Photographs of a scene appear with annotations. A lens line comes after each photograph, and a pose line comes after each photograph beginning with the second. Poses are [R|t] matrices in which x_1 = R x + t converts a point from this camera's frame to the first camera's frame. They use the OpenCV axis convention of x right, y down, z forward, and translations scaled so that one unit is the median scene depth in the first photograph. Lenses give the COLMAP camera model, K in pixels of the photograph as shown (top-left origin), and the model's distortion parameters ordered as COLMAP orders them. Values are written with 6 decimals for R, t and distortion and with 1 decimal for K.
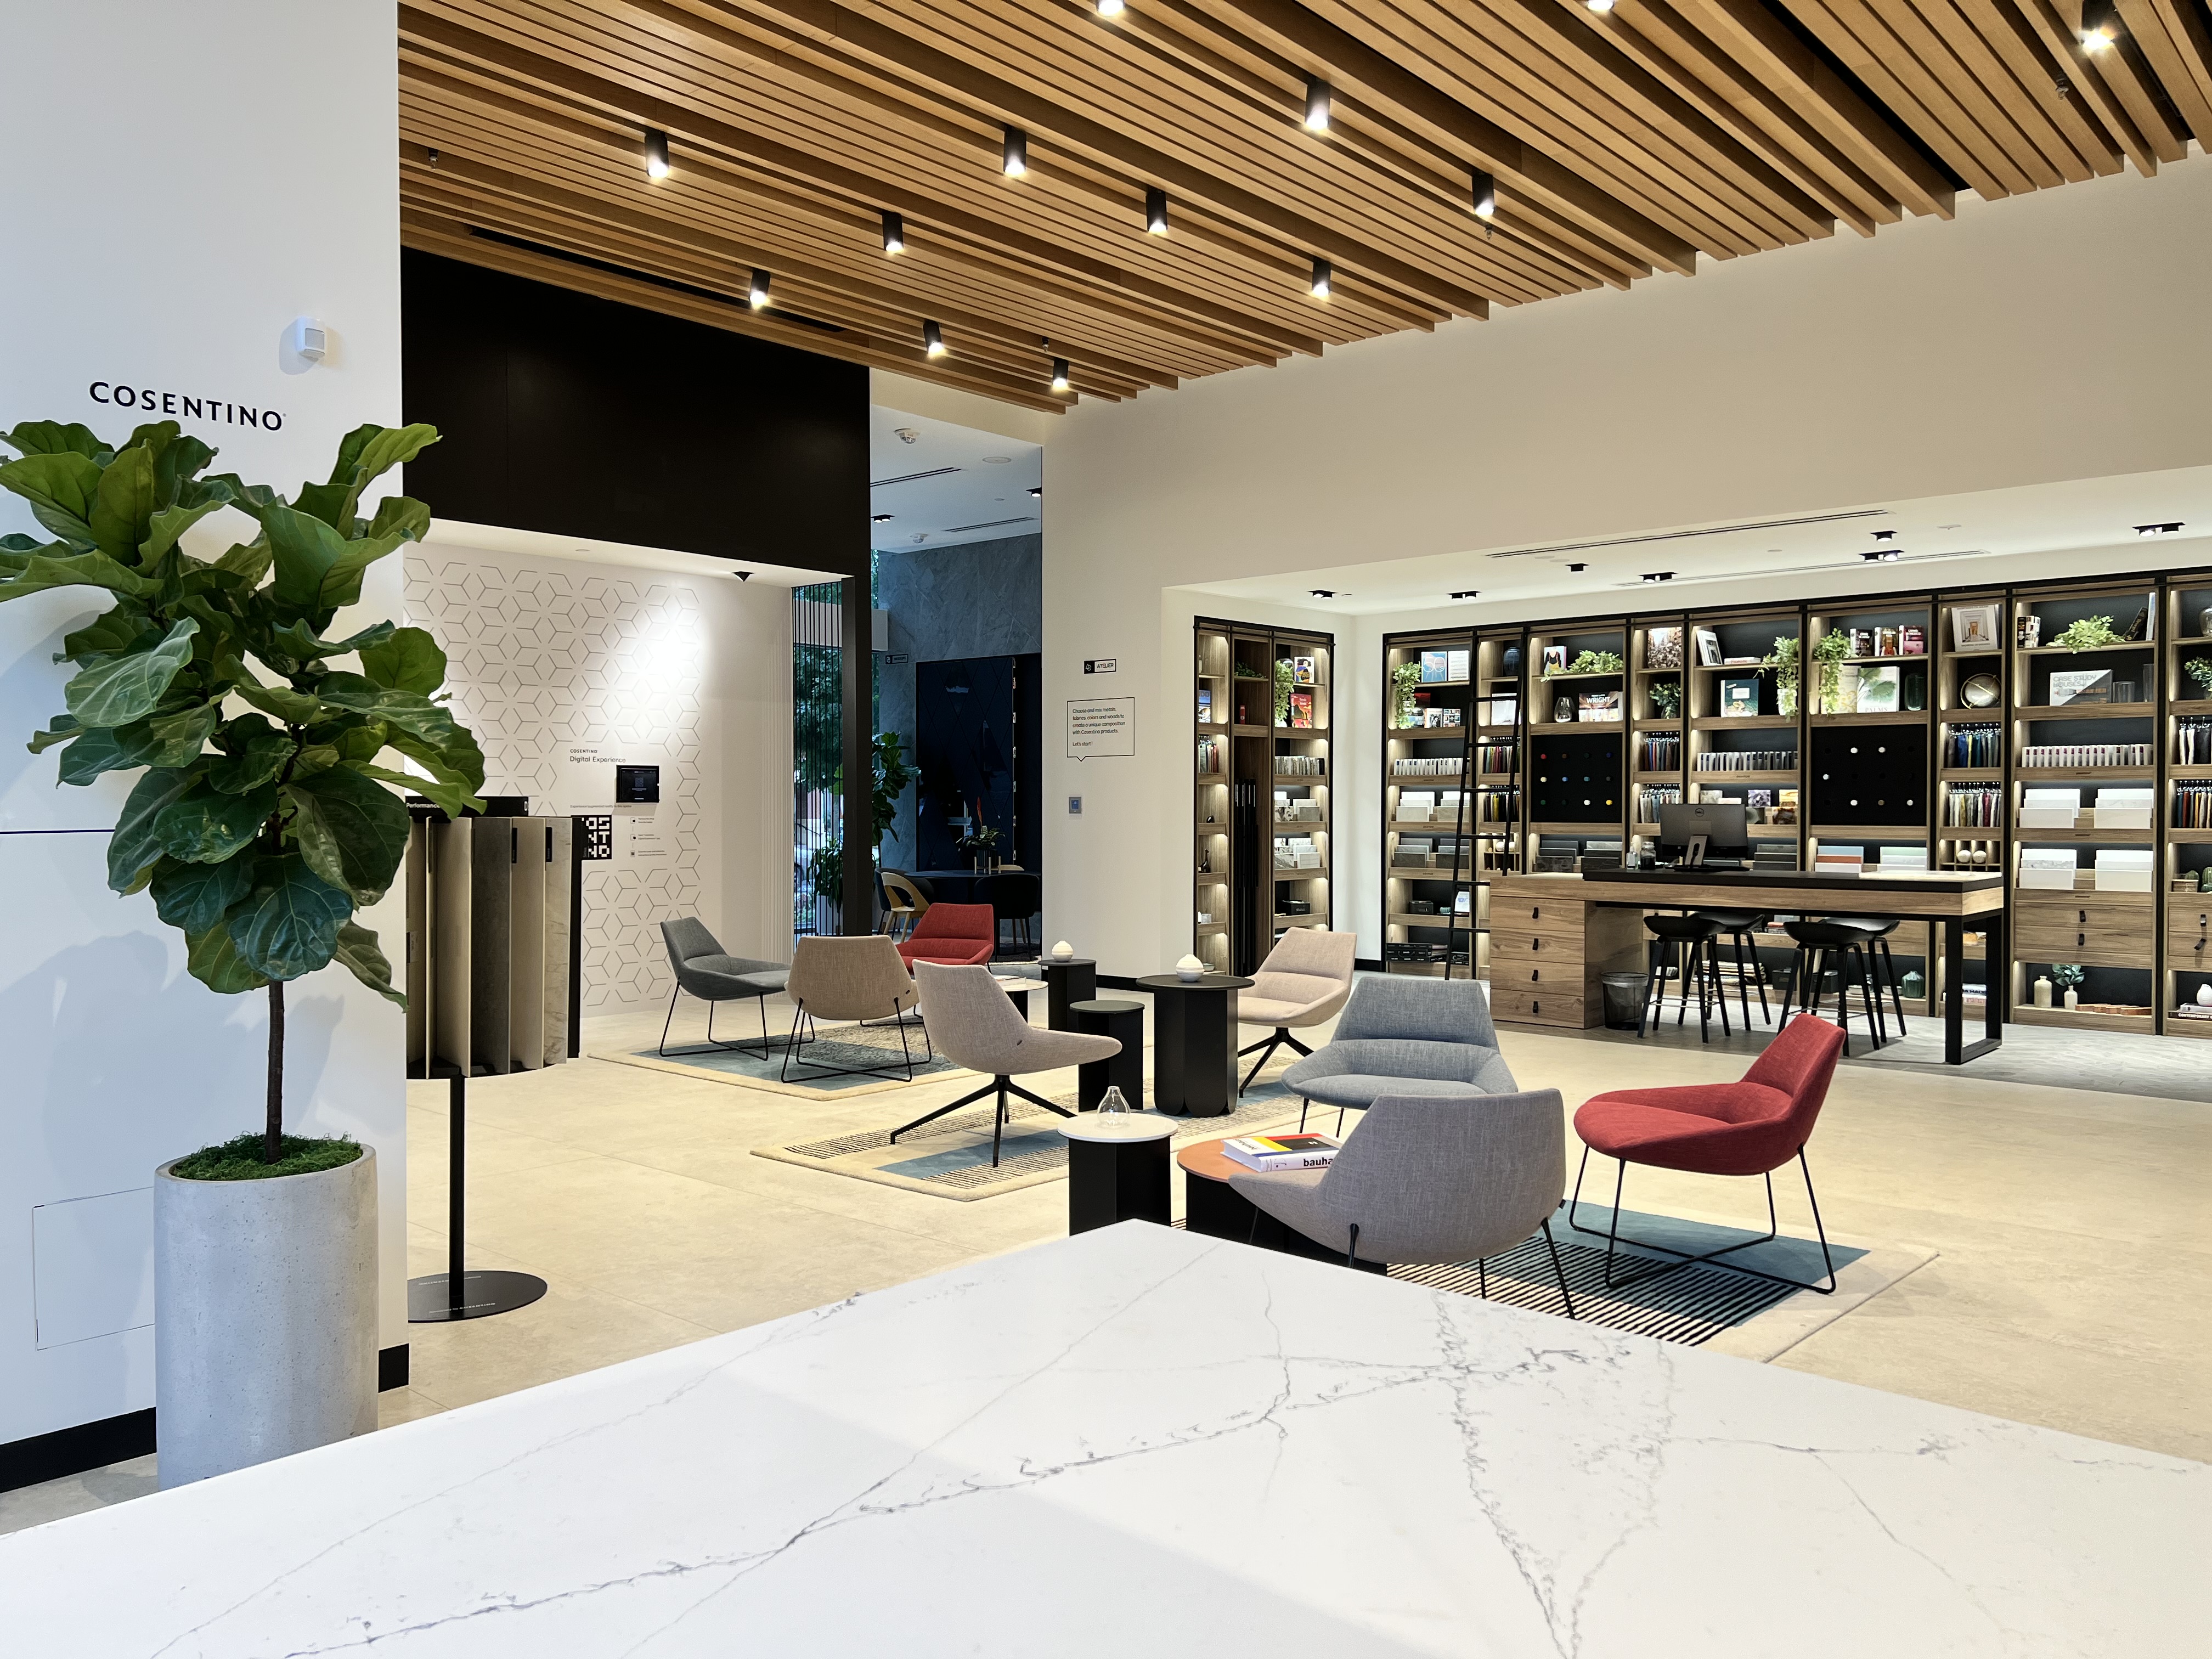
lens RADIAL K [[1636.8, 0, 1106.0], [0, 1636.8, 829.5], [0, 0, 1]] dist [0.111038, -0.158234]
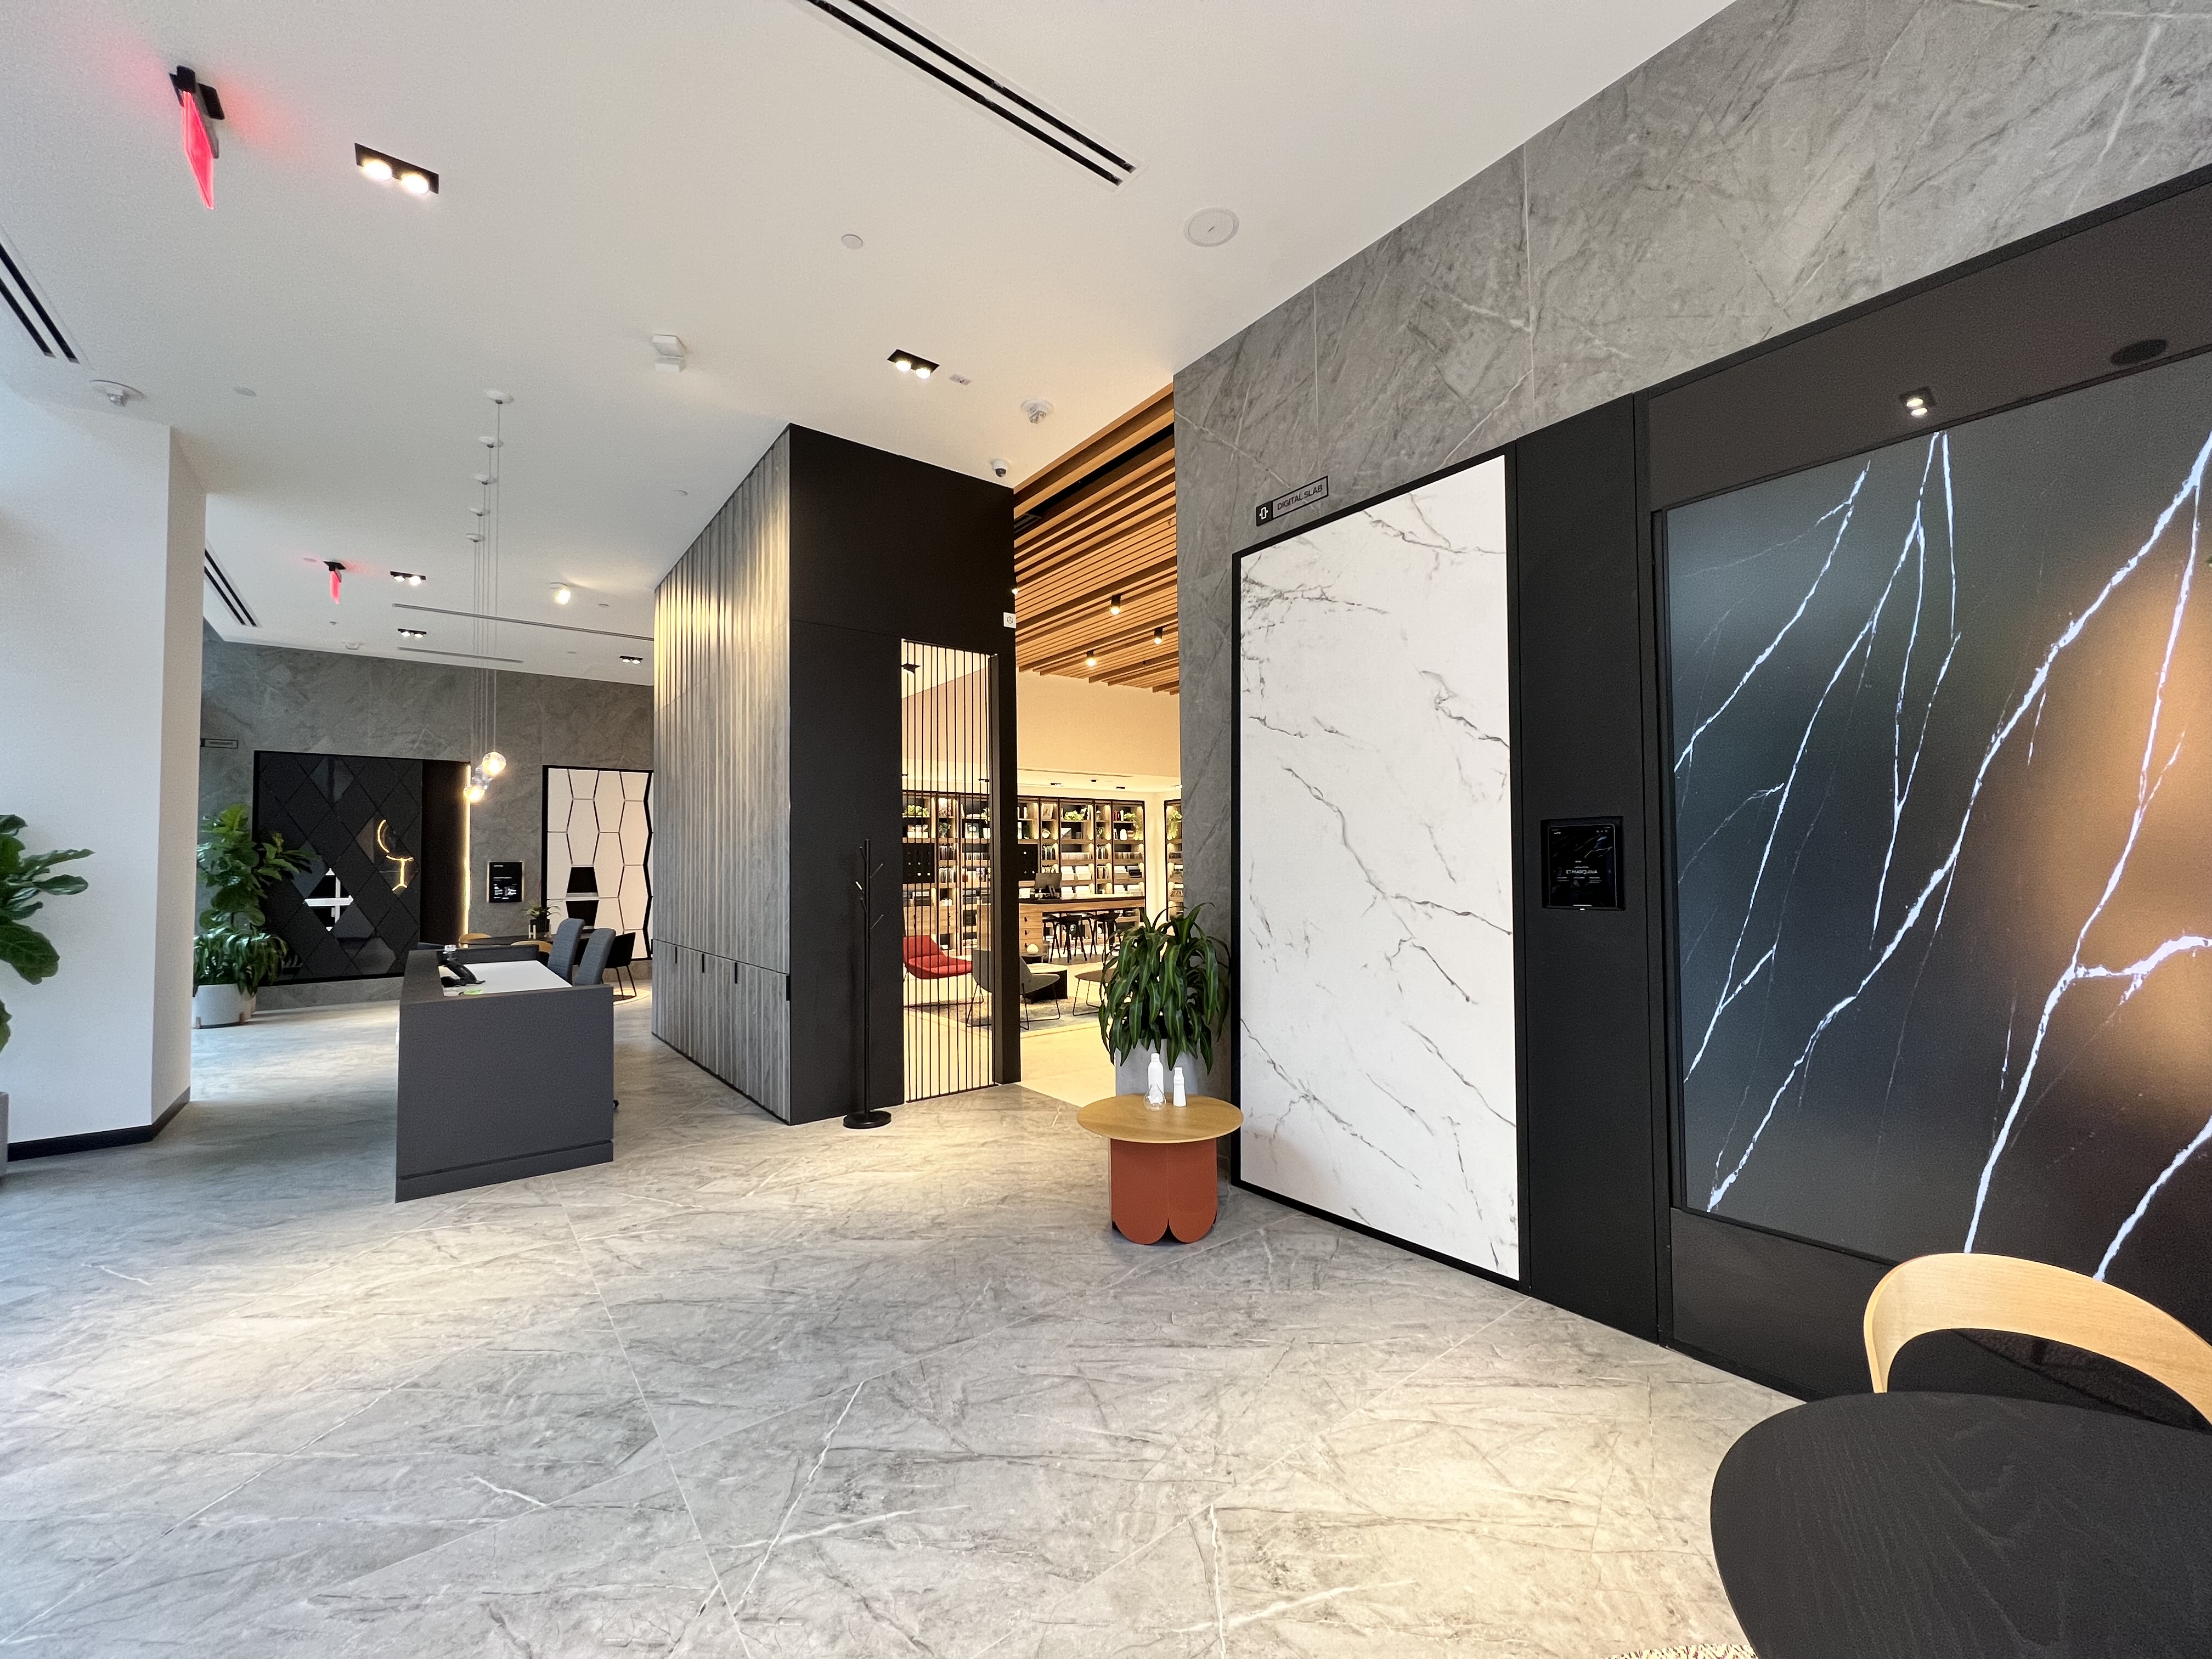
lens RADIAL K [[874.9, 0, 1106.1], [0, 874.9, 831.6], [0, 0, 1]] dist [-0.001067, 0.000366]
pose [[0.174614, 0.036481, 0.983961, -0.850192], [0.032488, 0.998556, -0.042787, -0.015887], [-0.984101, 0.039438, 0.173176, 0.580918]]
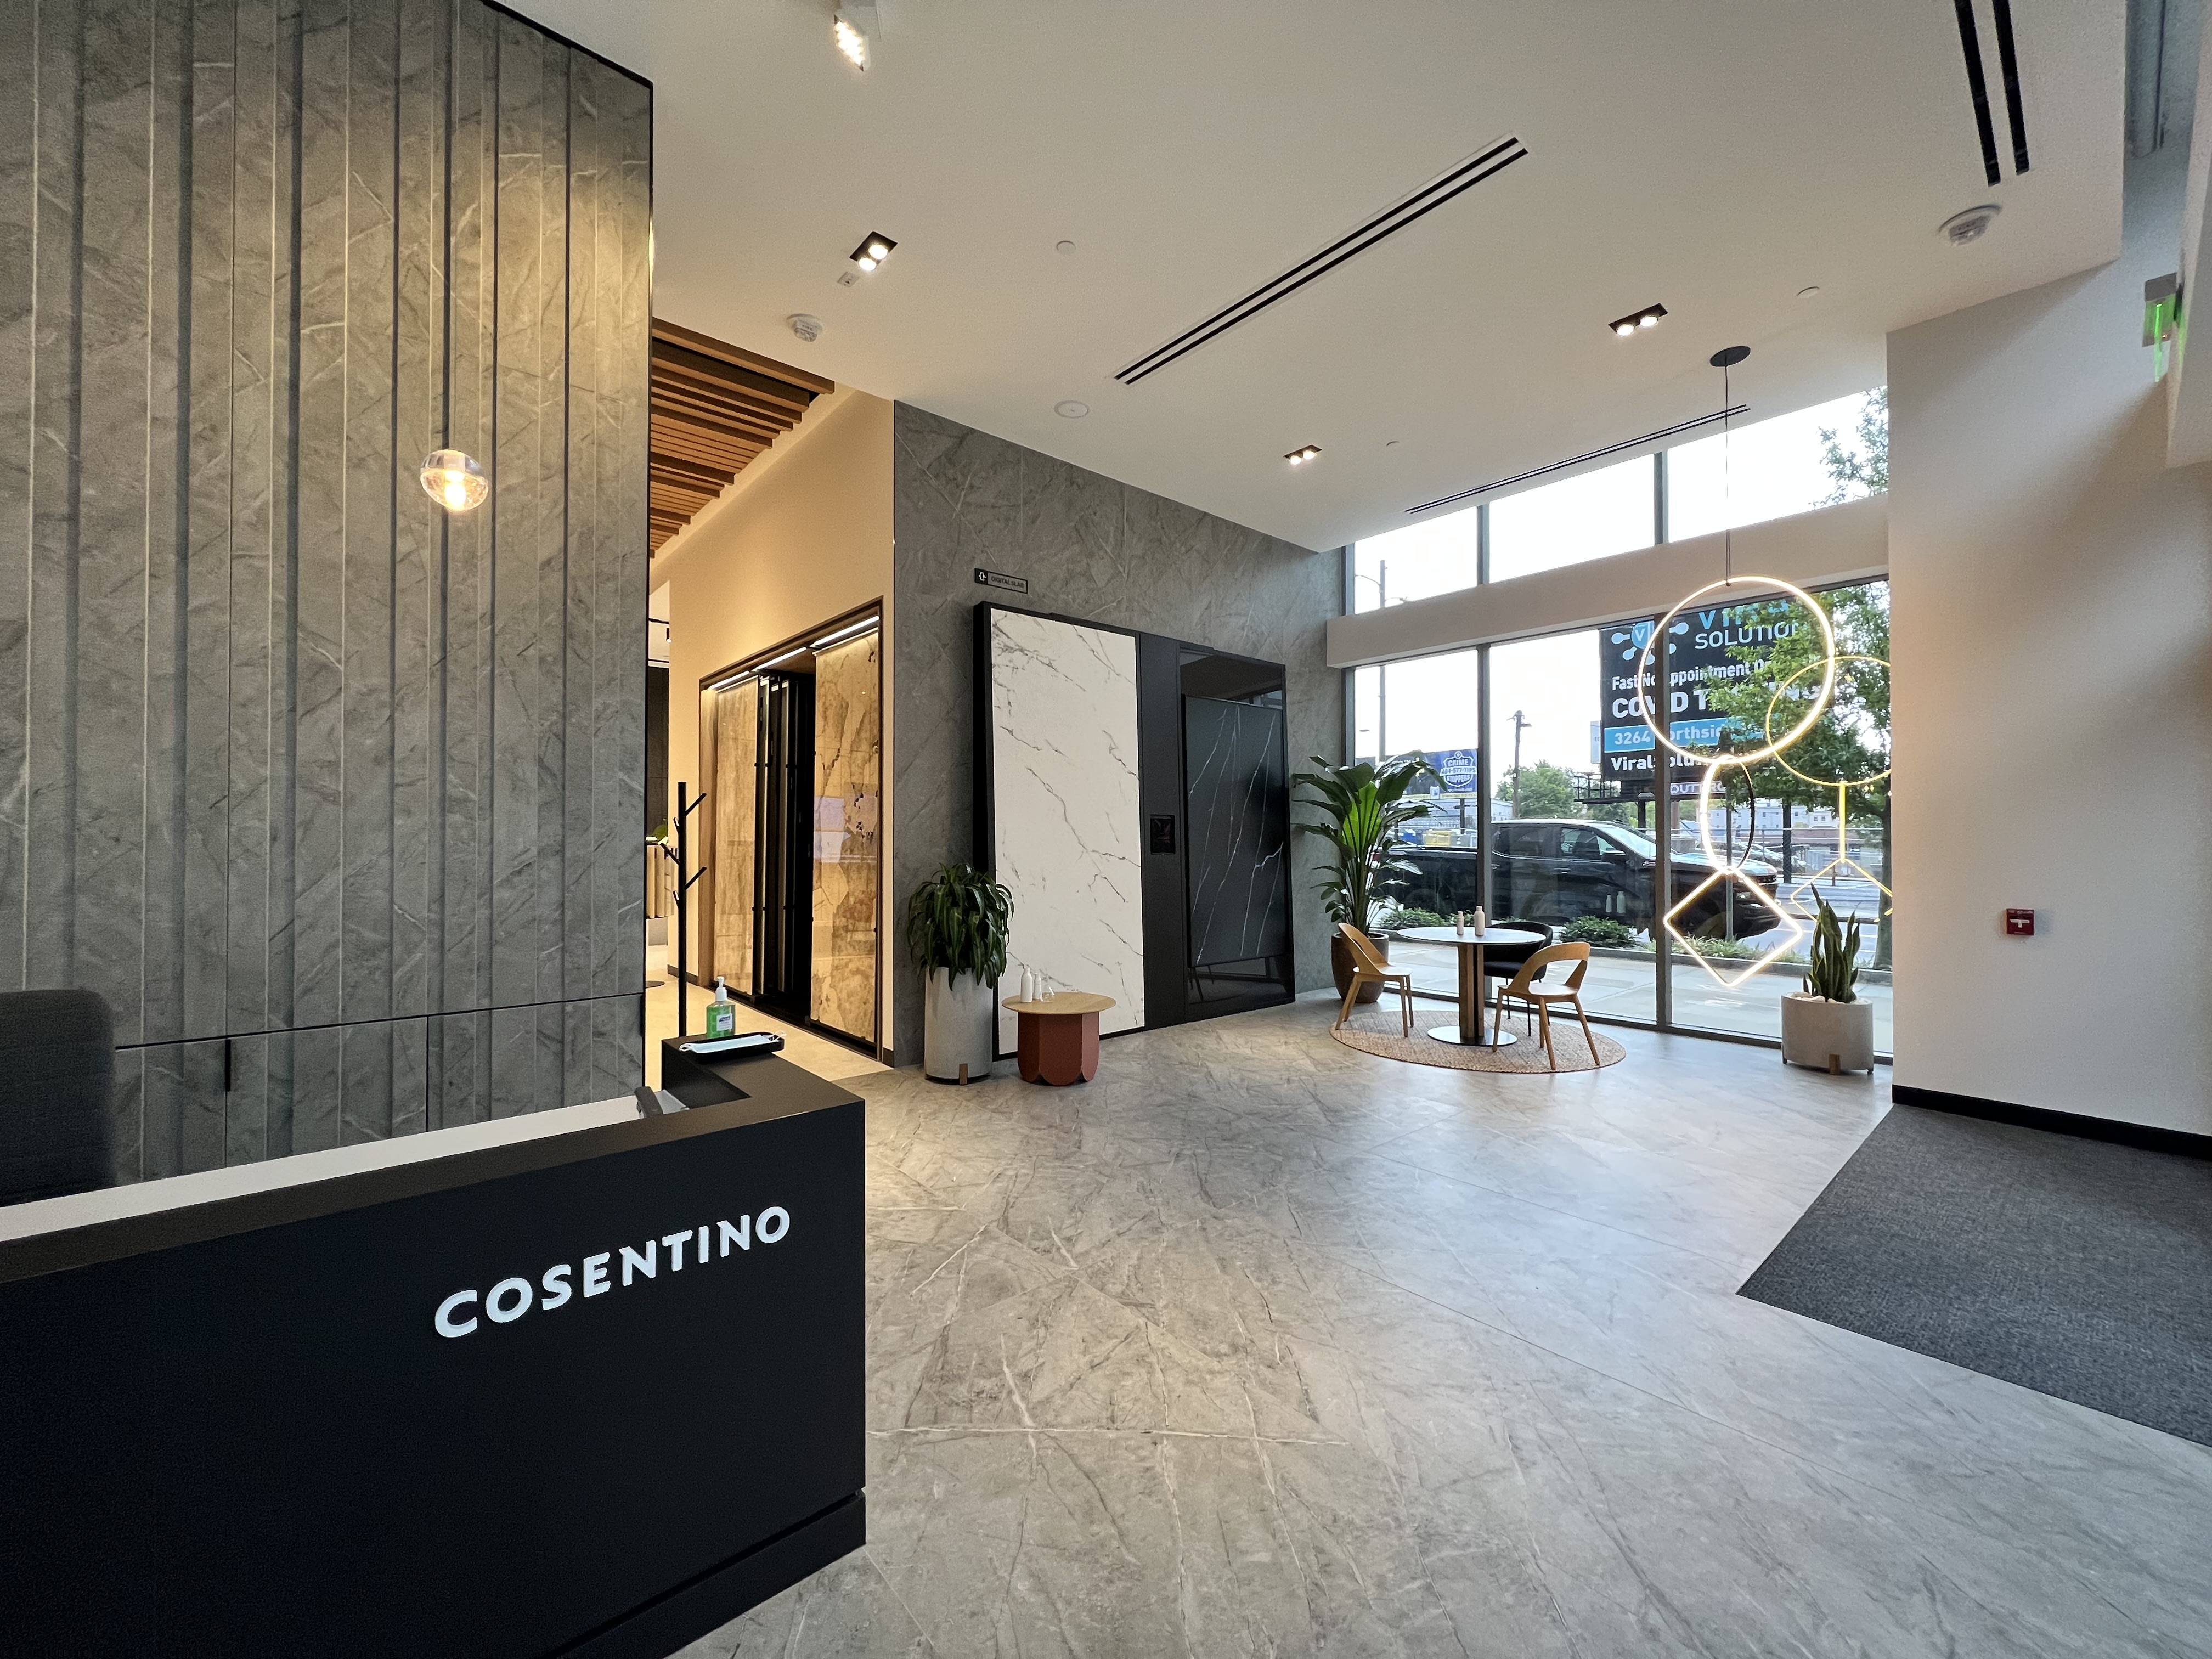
lens RADIAL K [[874.9, 0, 1106.1], [0, 874.9, 831.6], [0, 0, 1]] dist [-0.001067, 0.000366]
pose [[-0.992370, -0.001940, 0.123277, -0.622633], [-0.000787, 0.999956, 0.009401, -0.020298], [-0.123289, 0.009232, -0.992328, 1.053541]]
